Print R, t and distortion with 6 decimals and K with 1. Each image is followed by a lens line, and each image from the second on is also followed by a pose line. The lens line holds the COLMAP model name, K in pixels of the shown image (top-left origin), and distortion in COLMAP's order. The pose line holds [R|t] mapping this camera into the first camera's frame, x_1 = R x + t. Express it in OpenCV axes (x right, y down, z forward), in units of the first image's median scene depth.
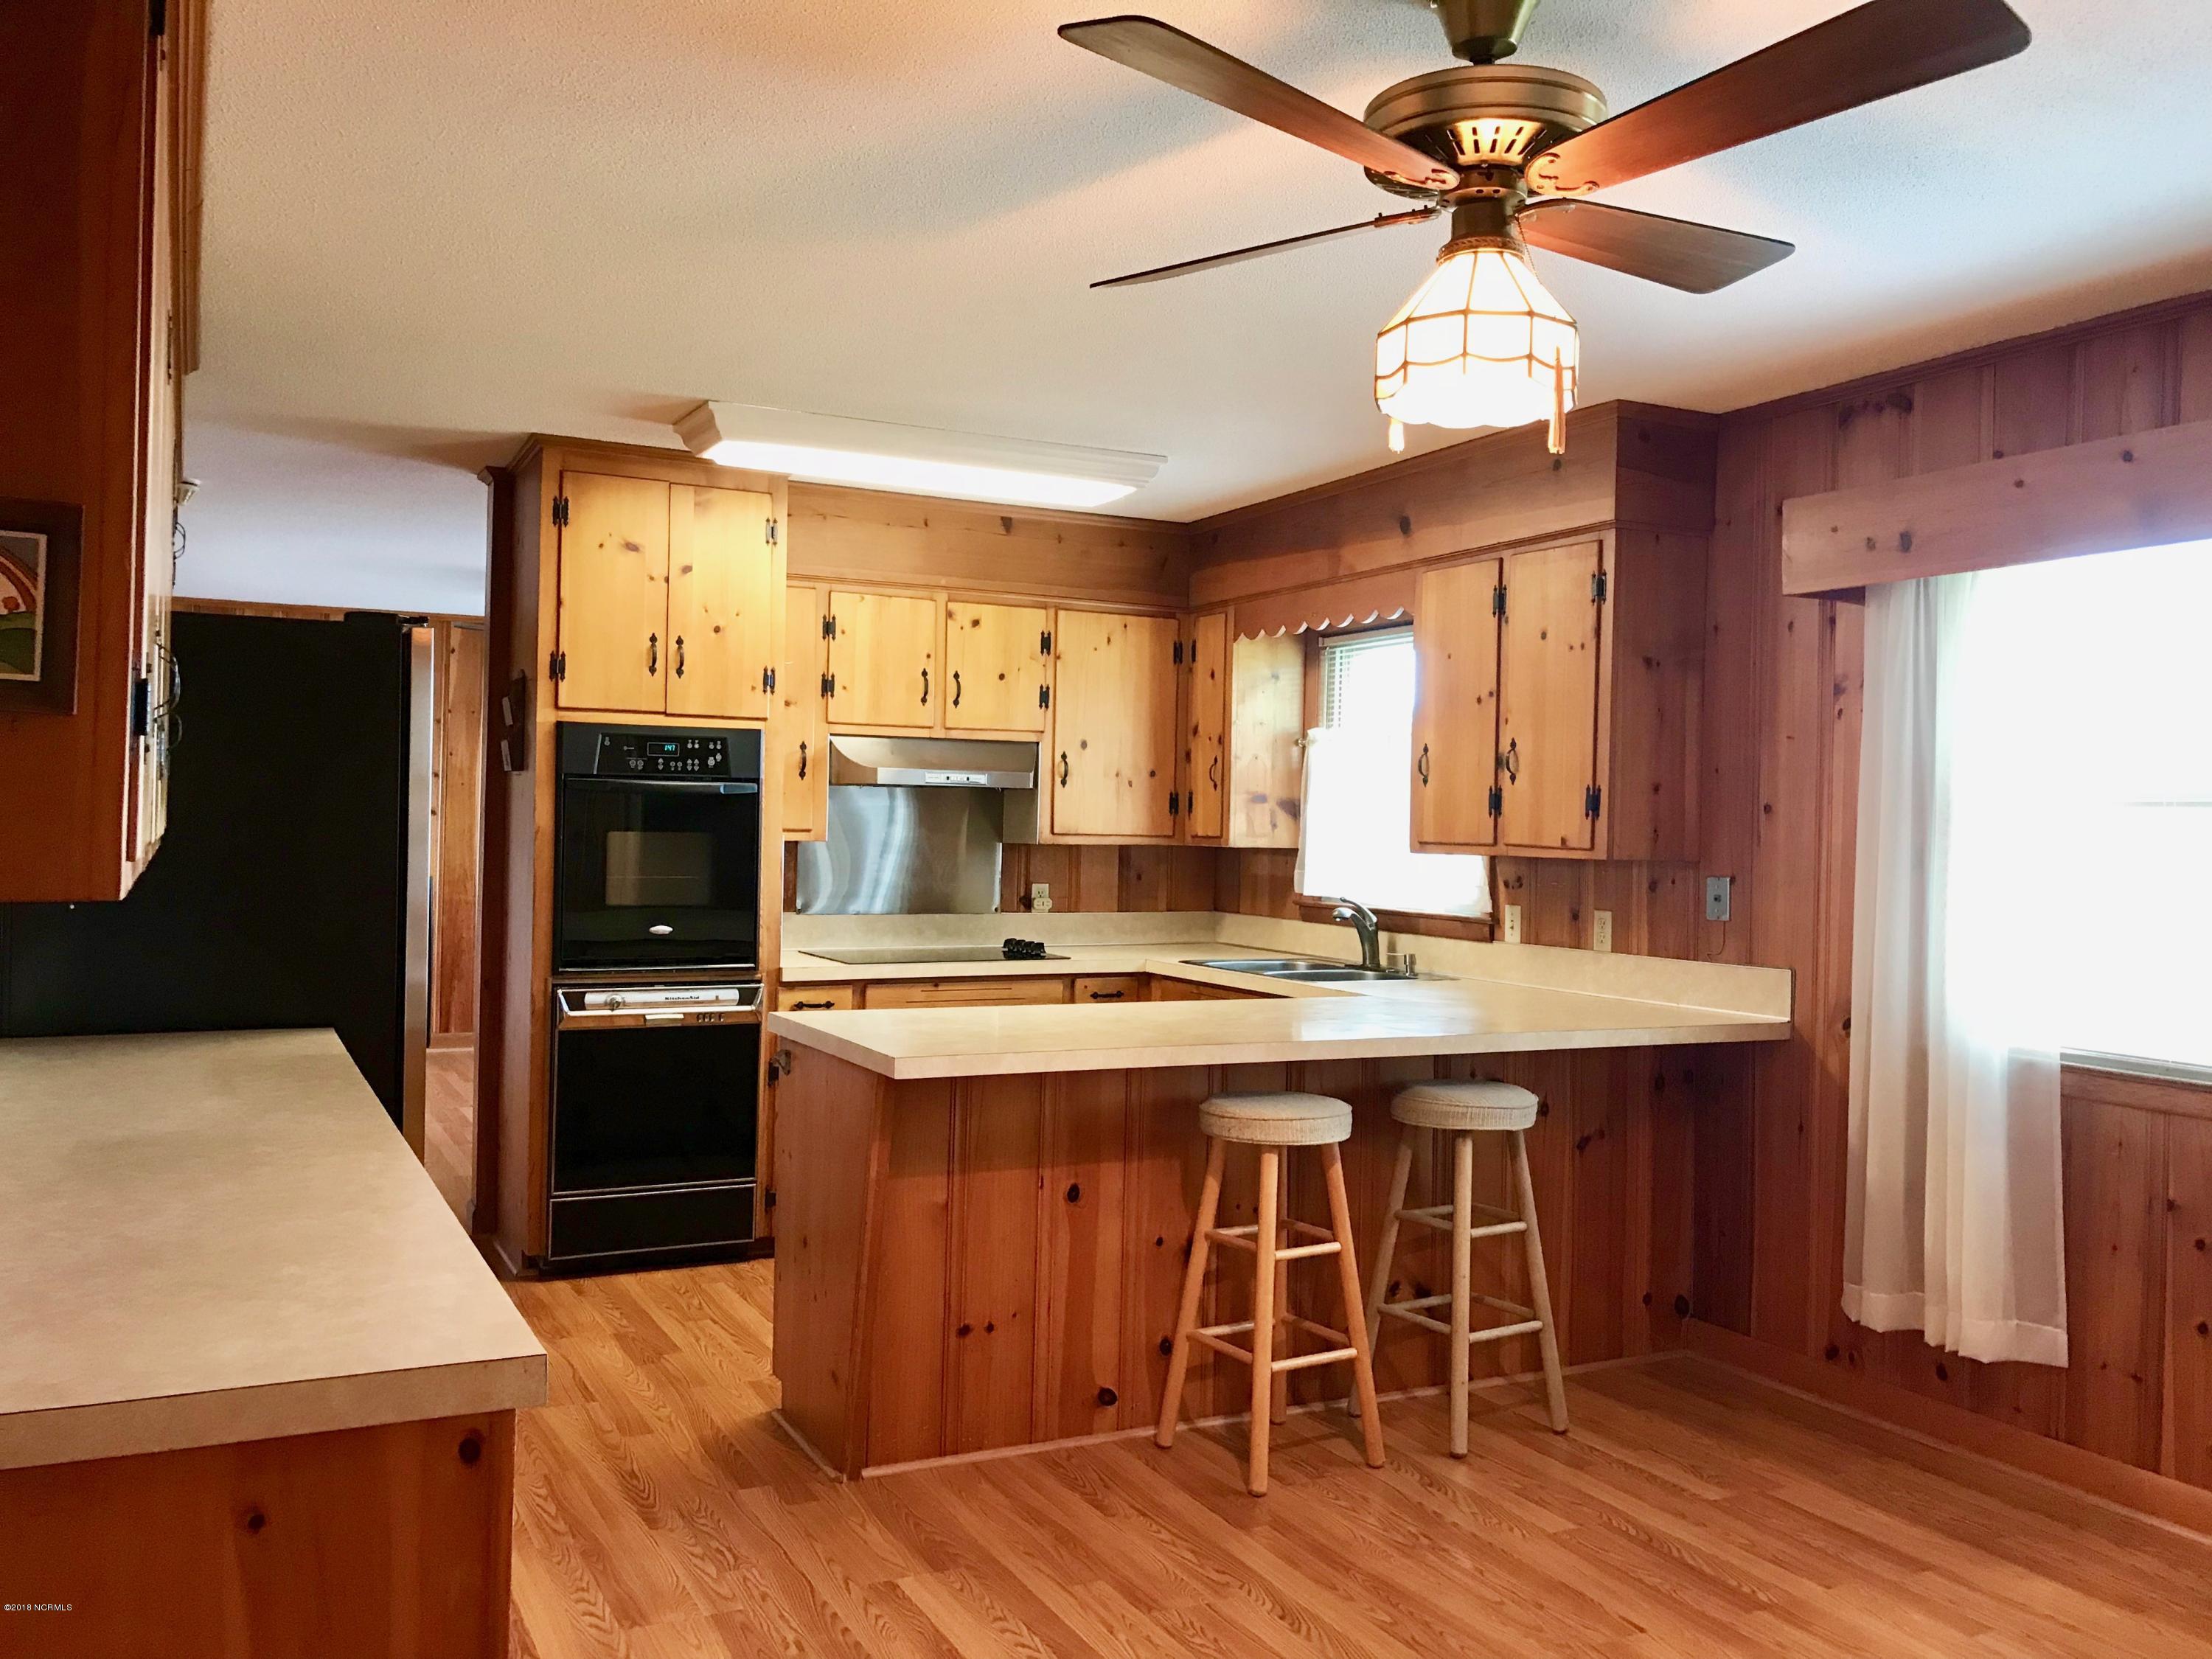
lens RADIAL K [[1816.0, 0, 1077.7], [0, 1816.0, 824.1], [0, 0, 1]] dist [0.137243, -0.394645]
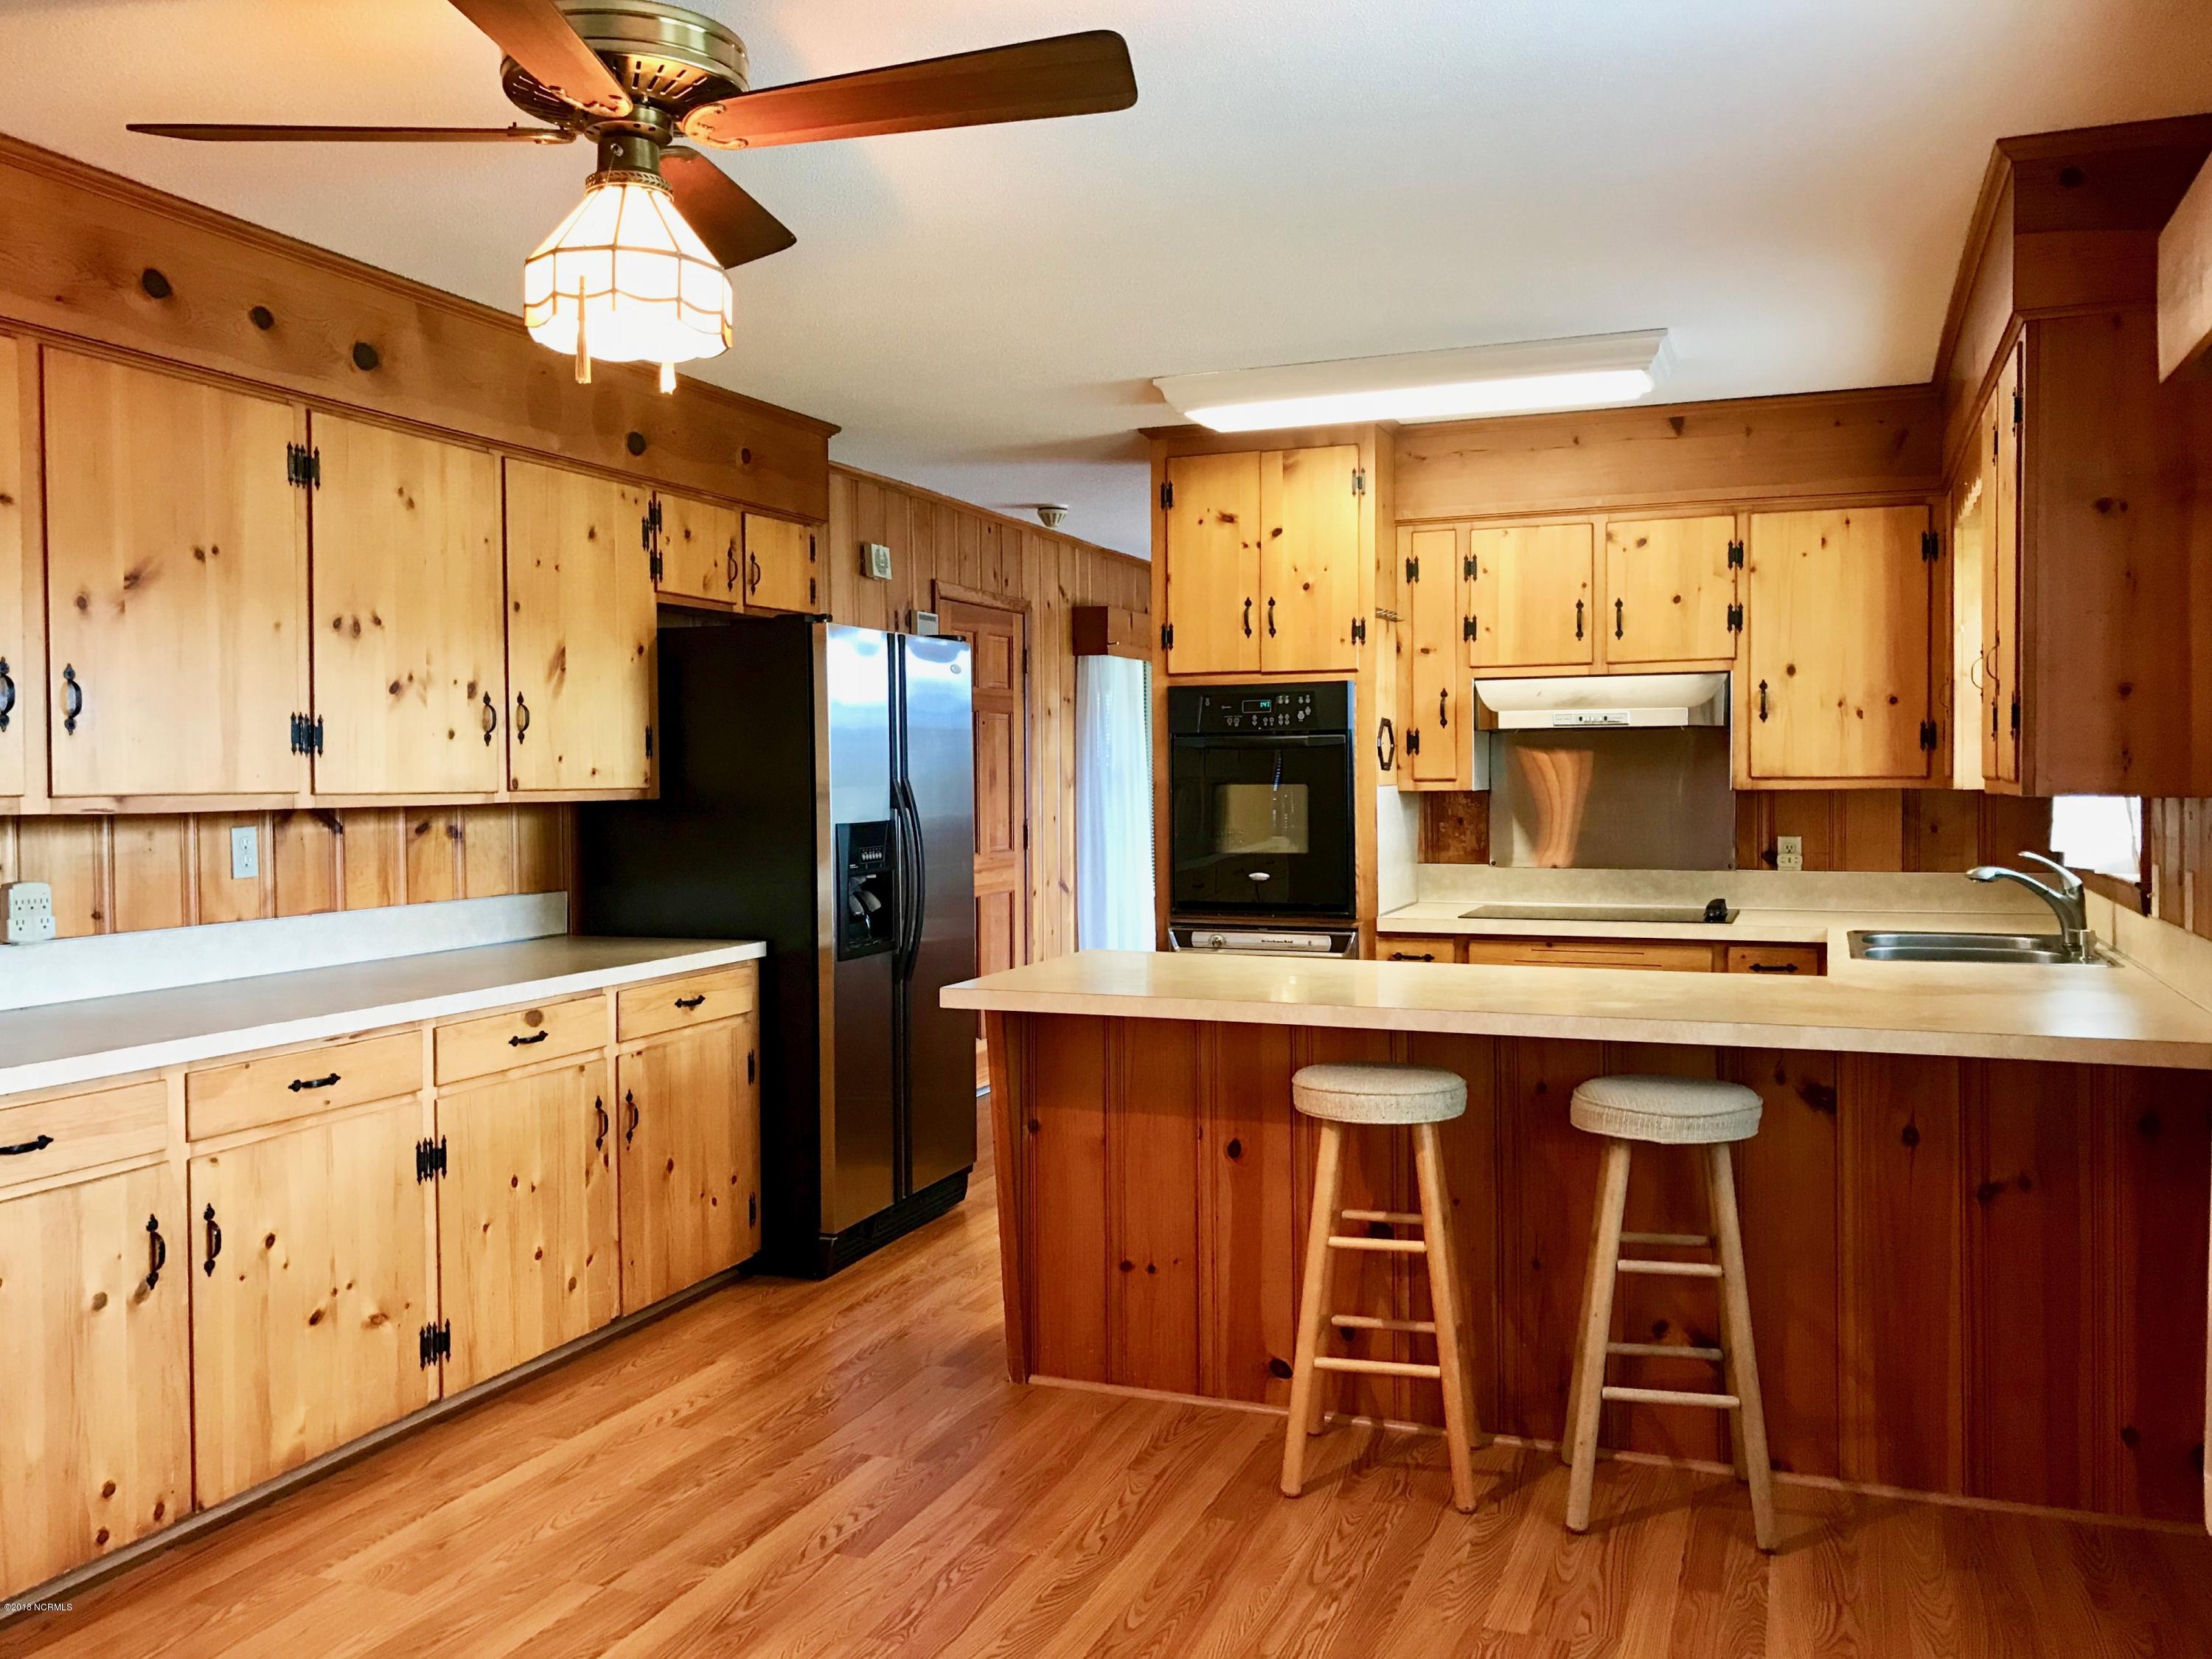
lens RADIAL K [[1816.0, 0, 1077.7], [0, 1816.0, 824.1], [0, 0, 1]] dist [0.137243, -0.394645]
pose [[0.663520, -0.004696, -0.748144, 0.503770], [0.019415, 0.999752, 0.010943, 0.013965], [0.747907, -0.021785, 0.663446, 0.229052]]
